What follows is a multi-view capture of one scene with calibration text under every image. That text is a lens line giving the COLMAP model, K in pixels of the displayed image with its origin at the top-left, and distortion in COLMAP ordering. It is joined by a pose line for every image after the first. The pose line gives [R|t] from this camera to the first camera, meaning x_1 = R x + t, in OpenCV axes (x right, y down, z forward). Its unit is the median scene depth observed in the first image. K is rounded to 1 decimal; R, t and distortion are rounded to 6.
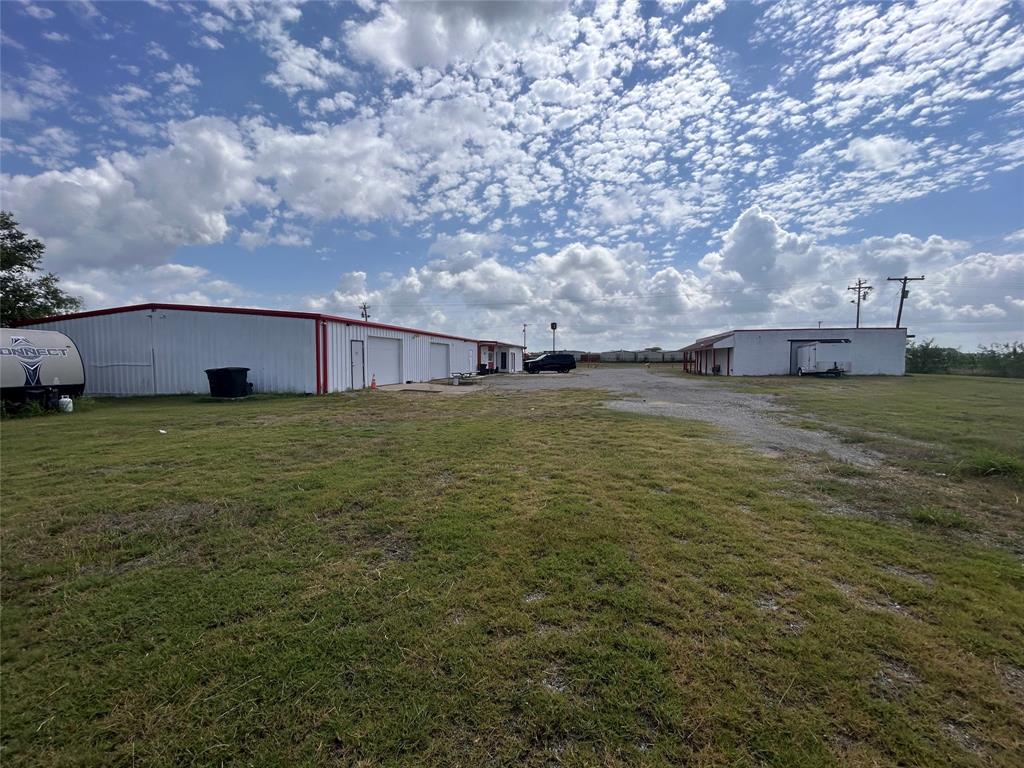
lens RADIAL K [[416.2, 0, 511.6], [0, 416.2, 377.1], [0, 0, 1]] dist [-0.000805, -0.000435]
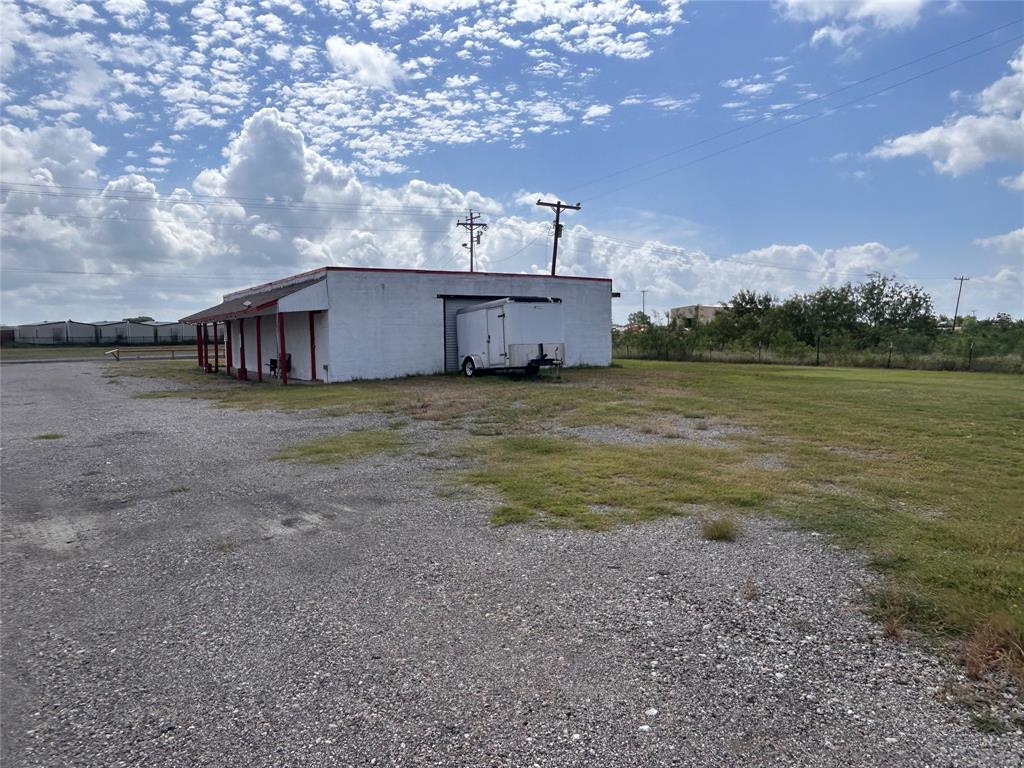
lens RADIAL K [[704.9, 0, 514.1], [0, 704.9, 386.2], [0, 0, 1]] dist [-0.013473, -0.003577]
pose [[0.680380, -0.057521, 0.730599, 0.160961], [0.038973, 0.998344, 0.042308, -0.020420], [-0.731823, -0.000312, 0.681495, 0.414983]]
